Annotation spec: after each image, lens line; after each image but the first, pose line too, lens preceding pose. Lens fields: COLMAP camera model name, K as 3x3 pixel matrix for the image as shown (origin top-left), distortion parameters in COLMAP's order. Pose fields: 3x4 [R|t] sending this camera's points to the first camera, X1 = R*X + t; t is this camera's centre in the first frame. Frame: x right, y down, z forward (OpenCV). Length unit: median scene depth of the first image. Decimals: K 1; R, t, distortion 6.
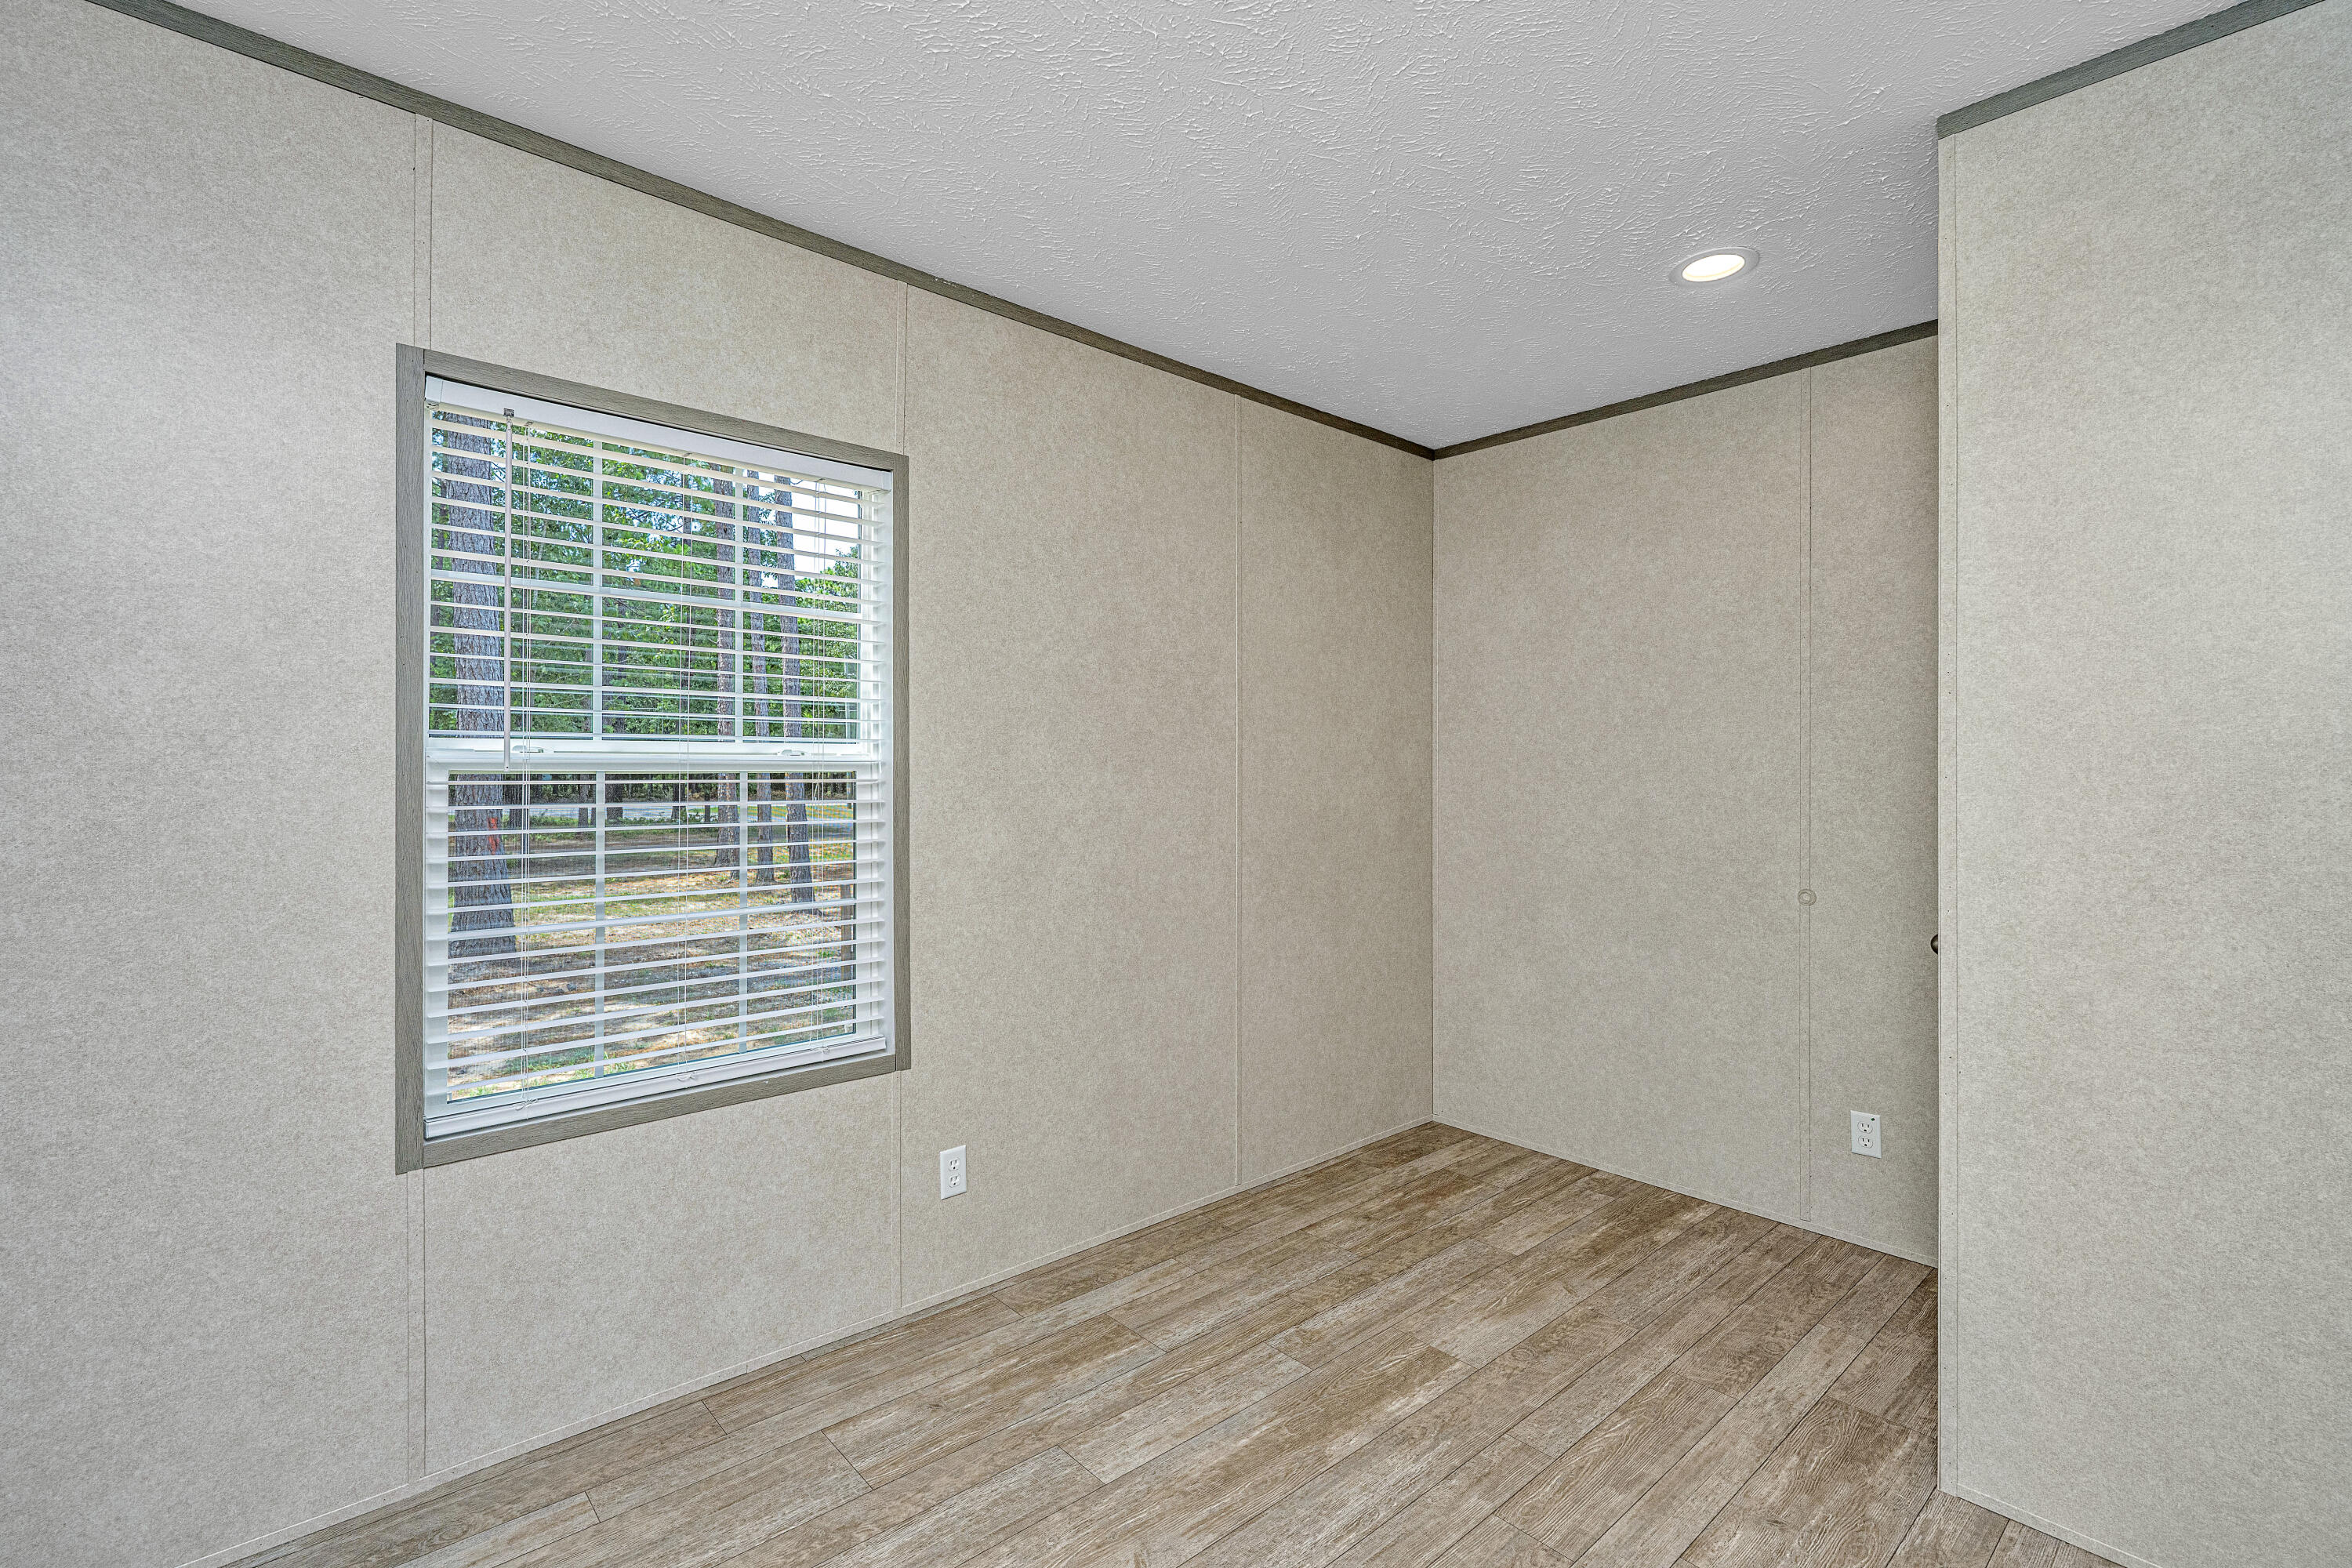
lens RADIAL K [[1066.3, 0, 1172.9], [0, 1066.3, 748.3], [0, 0, 1]] dist [0.008838, -0.000234]
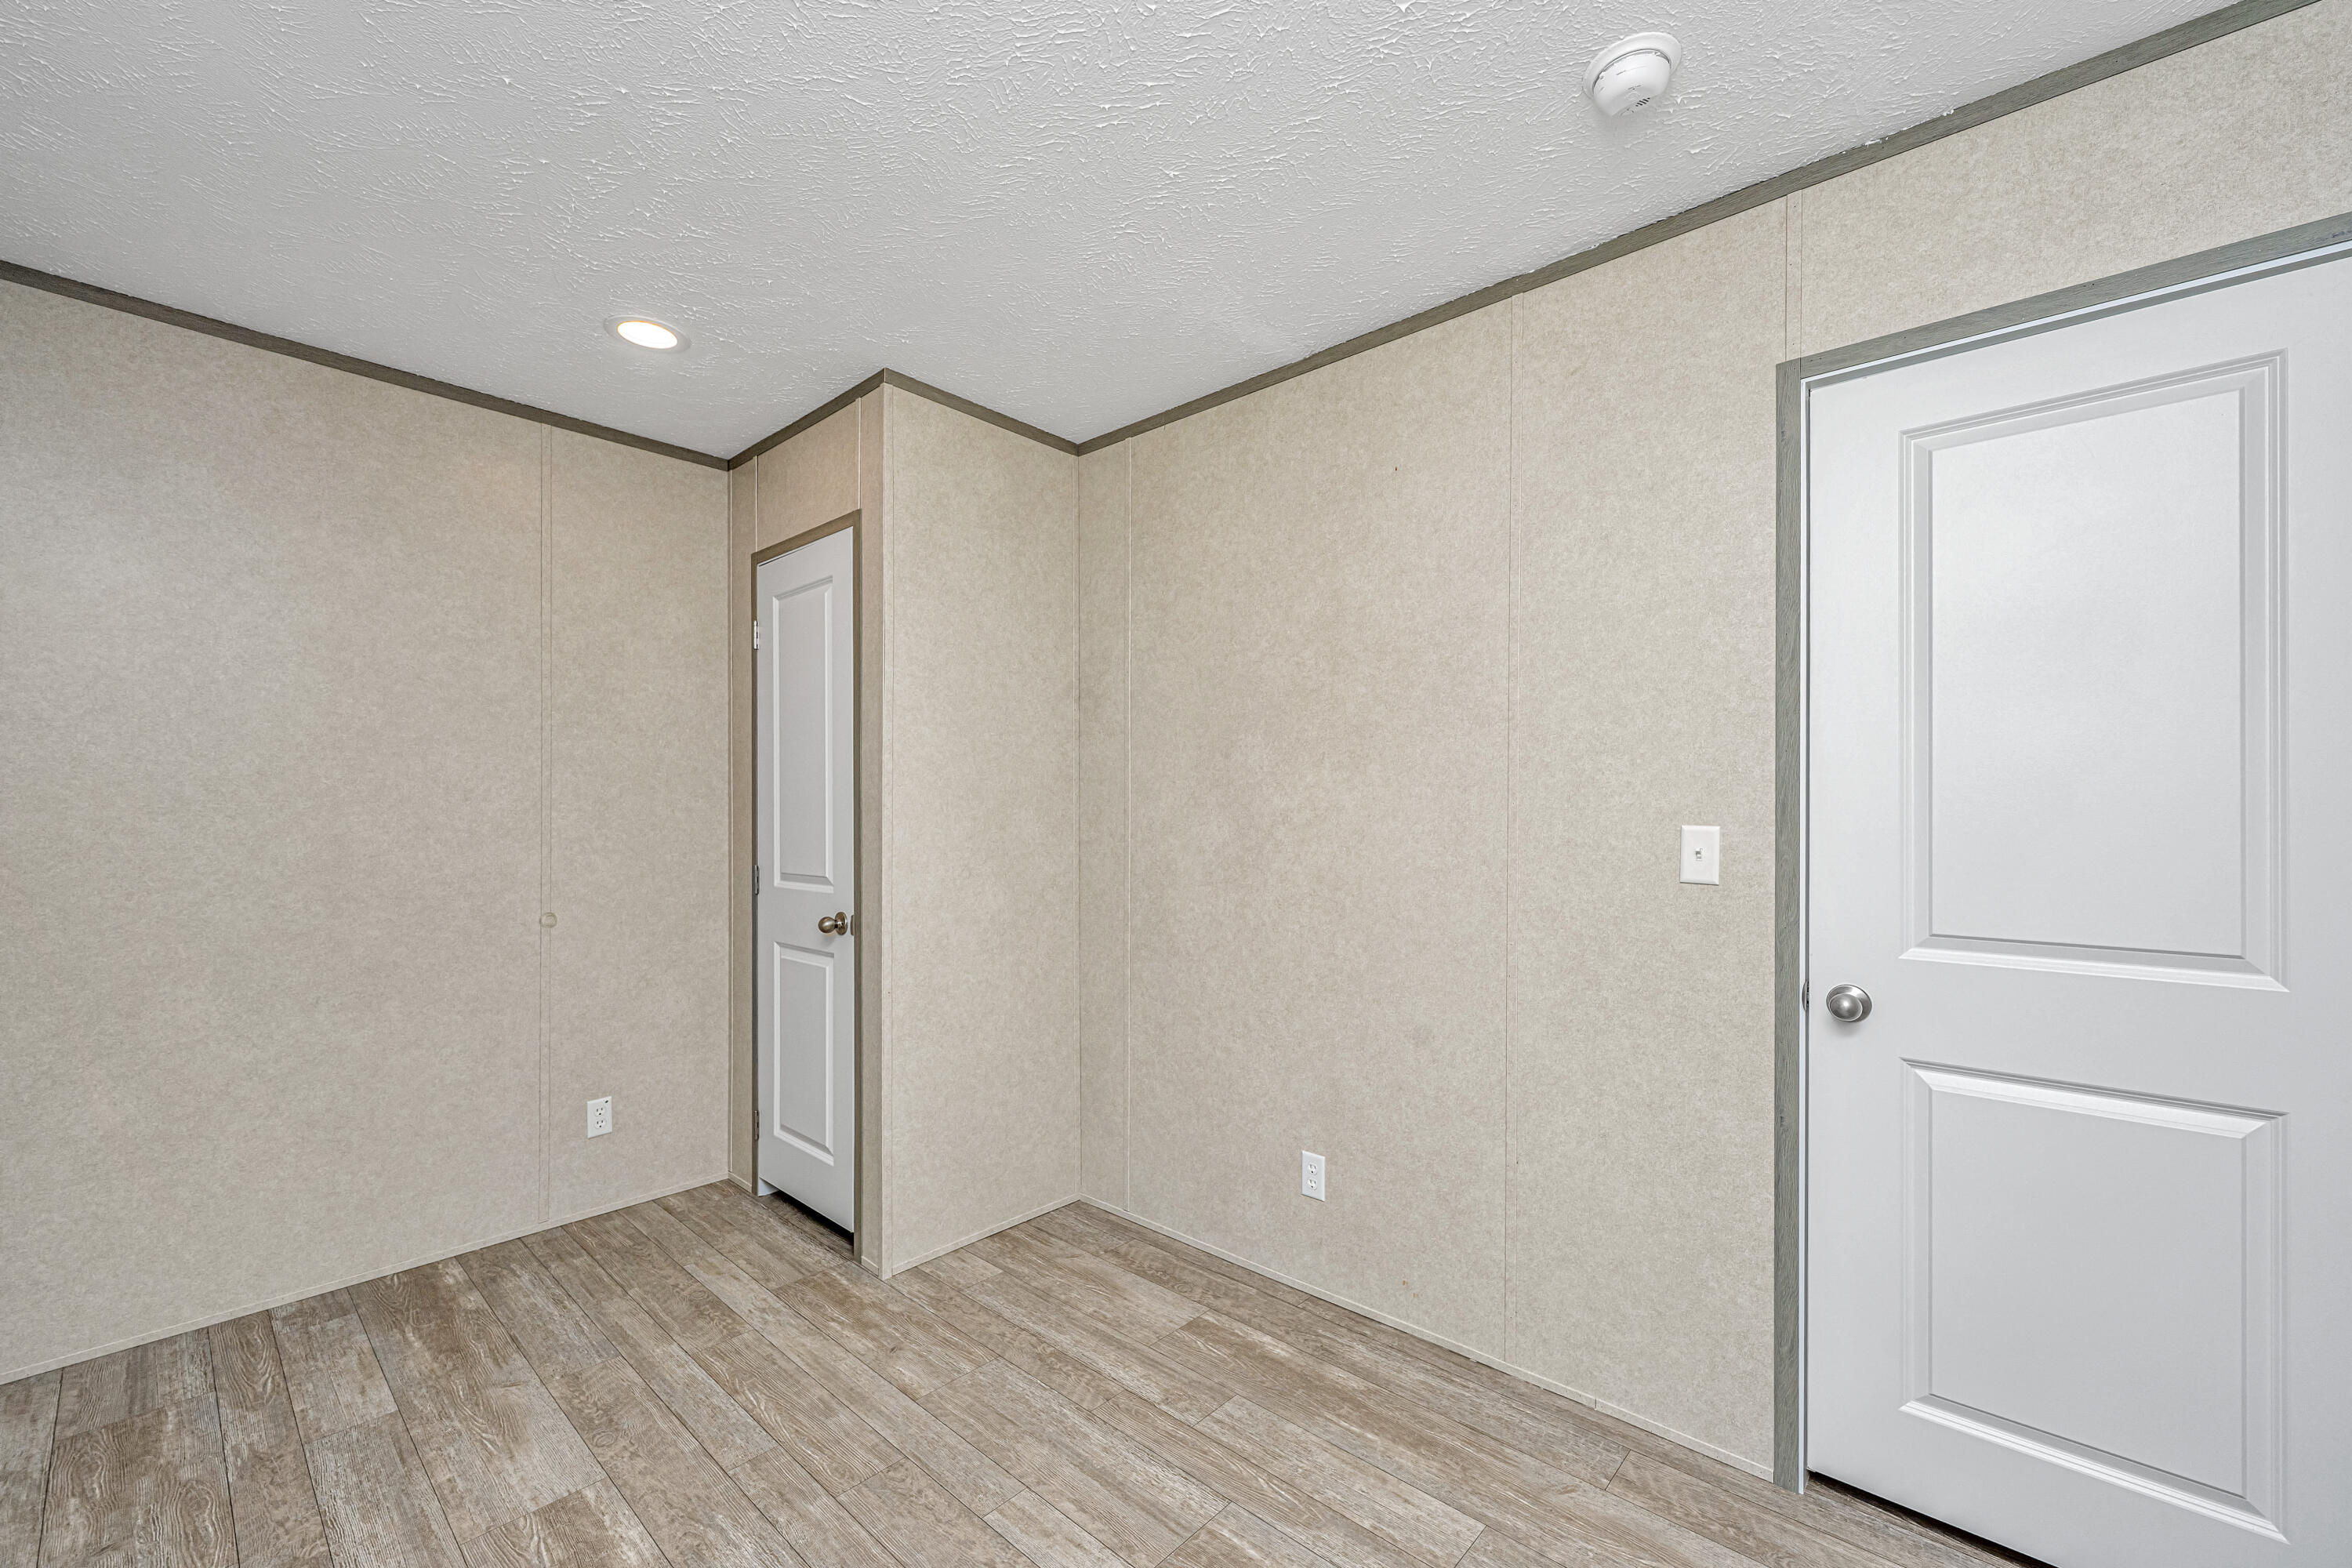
lens RADIAL K [[938.5, 0, 1191.2], [0, 938.5, 783.9], [0, 0, 1]] dist [0.000040, 0.000165]
pose [[-0.120328, 0.021375, 0.992504, -0.435059], [-0.027436, 0.999315, -0.024848, 0.008652], [-0.992355, -0.030220, -0.119659, 0.490270]]
